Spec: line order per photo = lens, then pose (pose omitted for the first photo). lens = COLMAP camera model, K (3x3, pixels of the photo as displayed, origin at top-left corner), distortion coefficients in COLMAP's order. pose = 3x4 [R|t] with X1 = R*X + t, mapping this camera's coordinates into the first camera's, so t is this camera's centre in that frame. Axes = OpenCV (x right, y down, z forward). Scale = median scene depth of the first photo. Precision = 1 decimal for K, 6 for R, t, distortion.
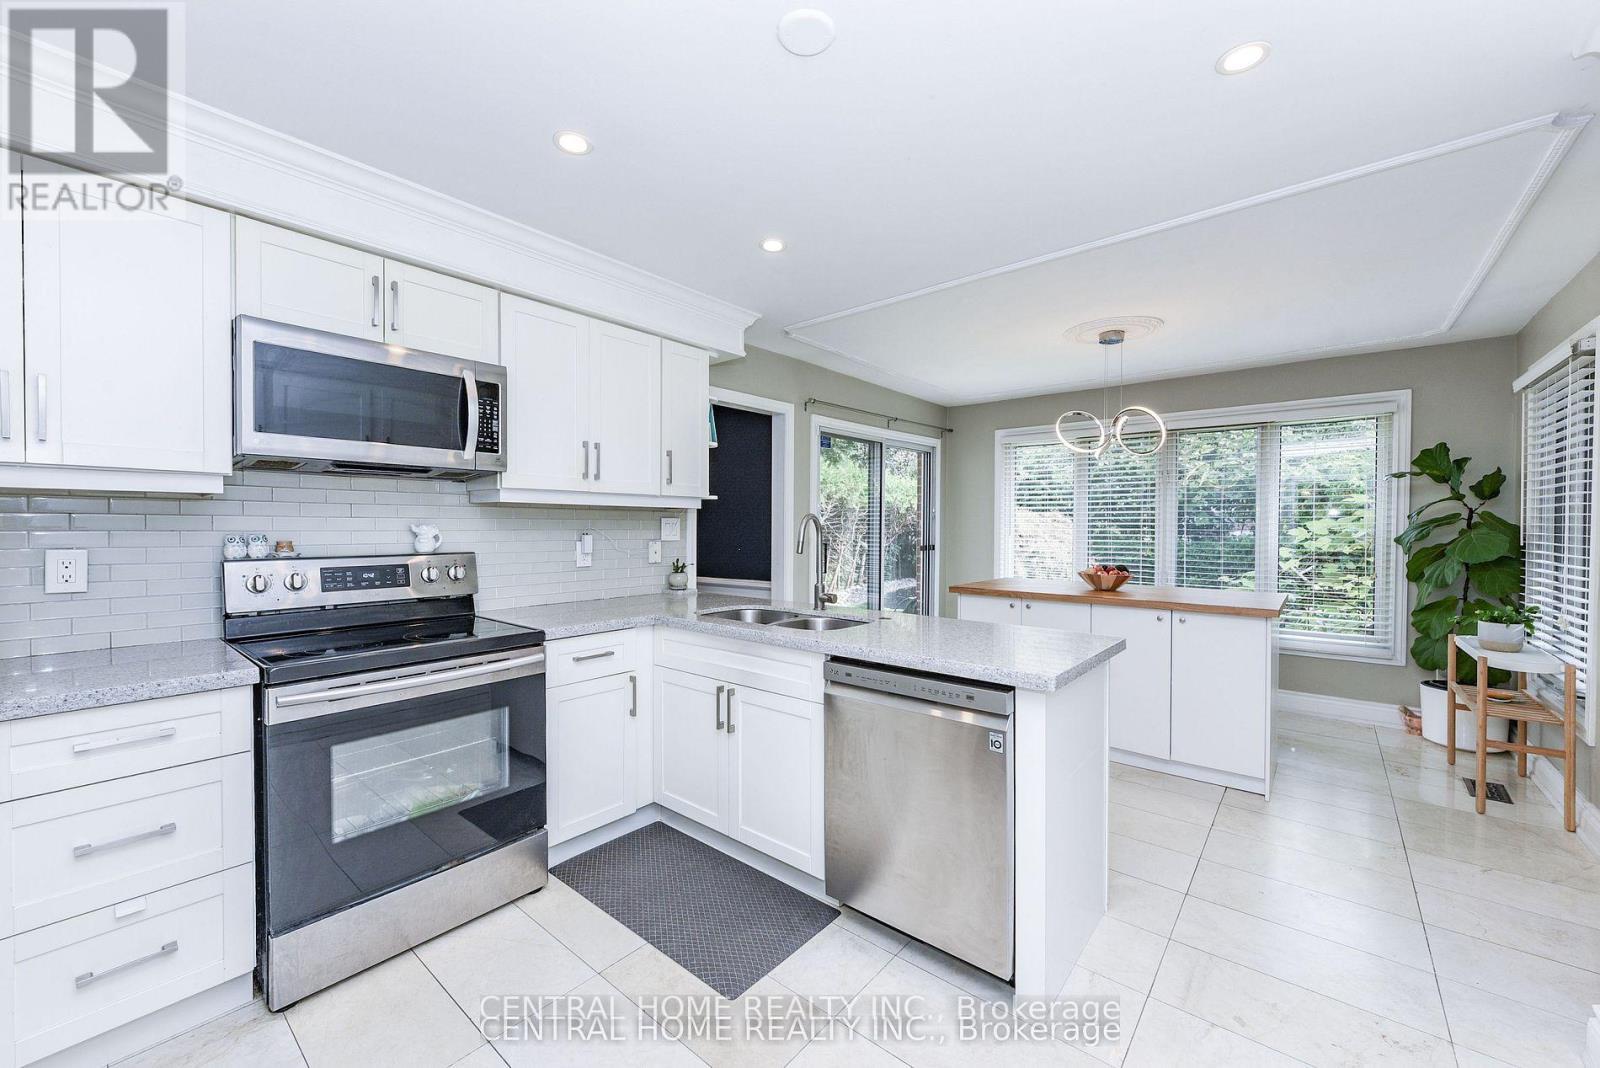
lens RADIAL K [[621.9, 0, 806.9], [0, 621.9, 528.9], [0, 0, 1]] dist [-0.002220, 0.000288]
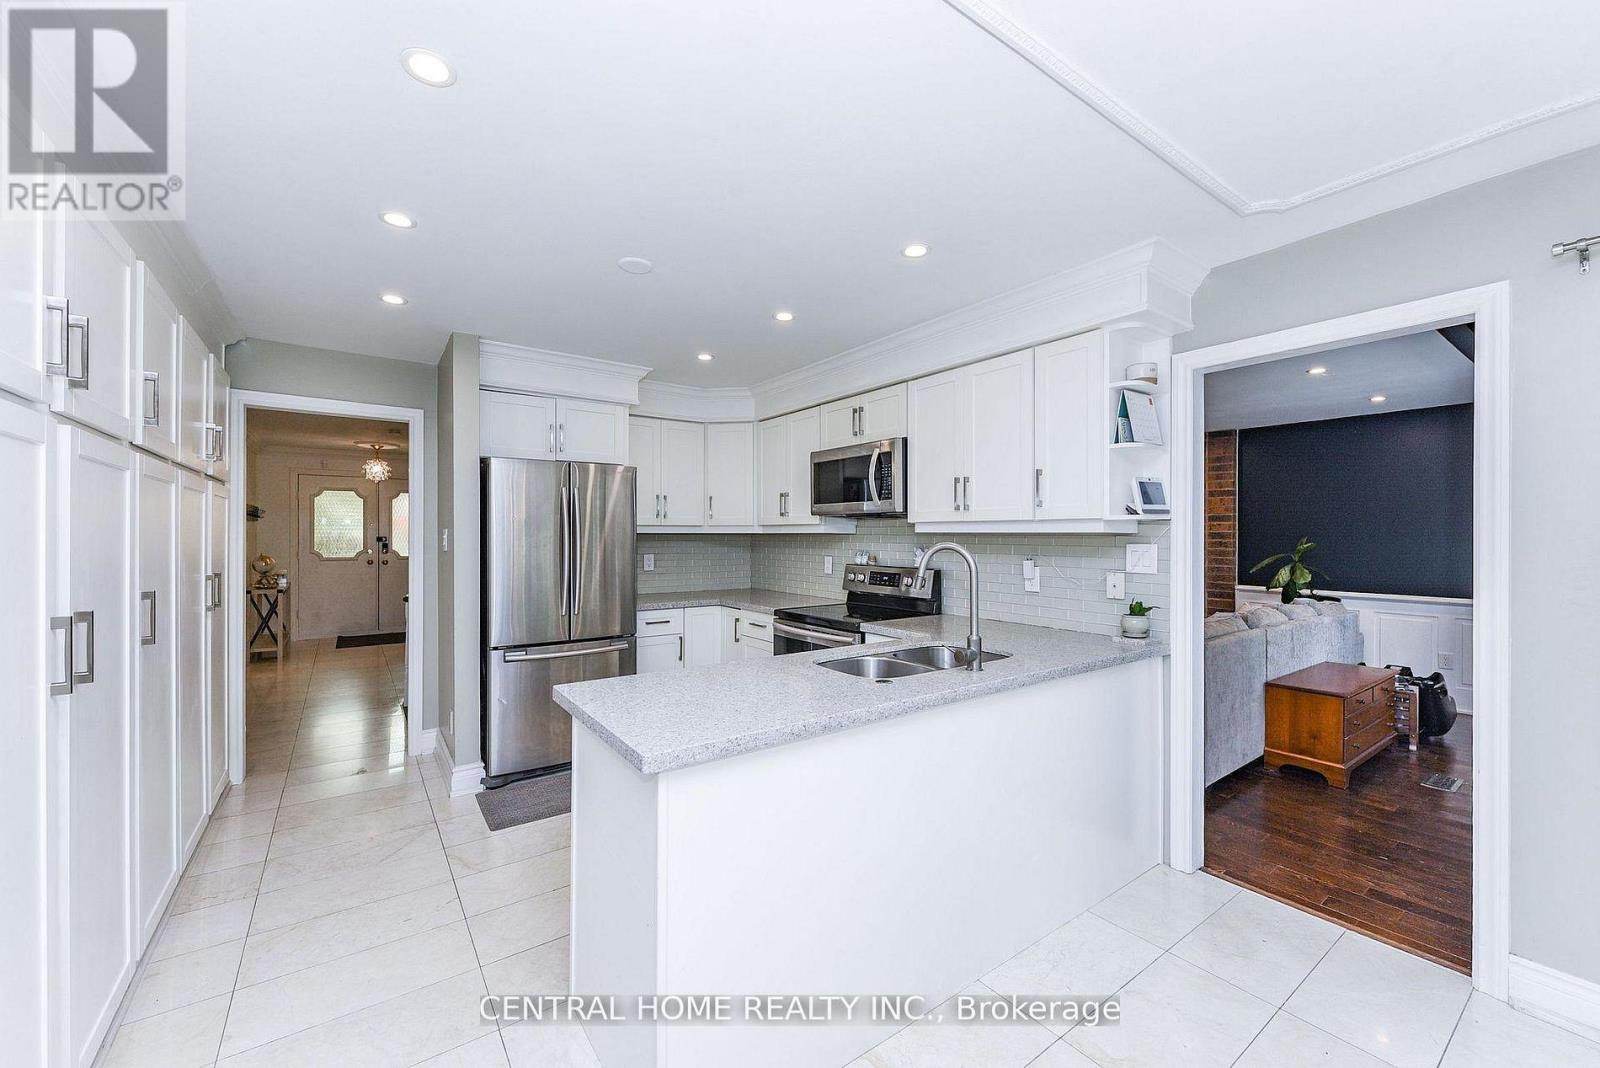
lens RADIAL K [[621.9, 0, 808.9], [0, 621.9, 530.4], [0, 0, 1]] dist [-0.002220, 0.000288]
pose [[-0.244746, -0.012900, -0.969501, 1.020192], [-0.009962, 0.999892, -0.010789, -0.035123], [0.969536, 0.007018, -0.244848, 1.266223]]
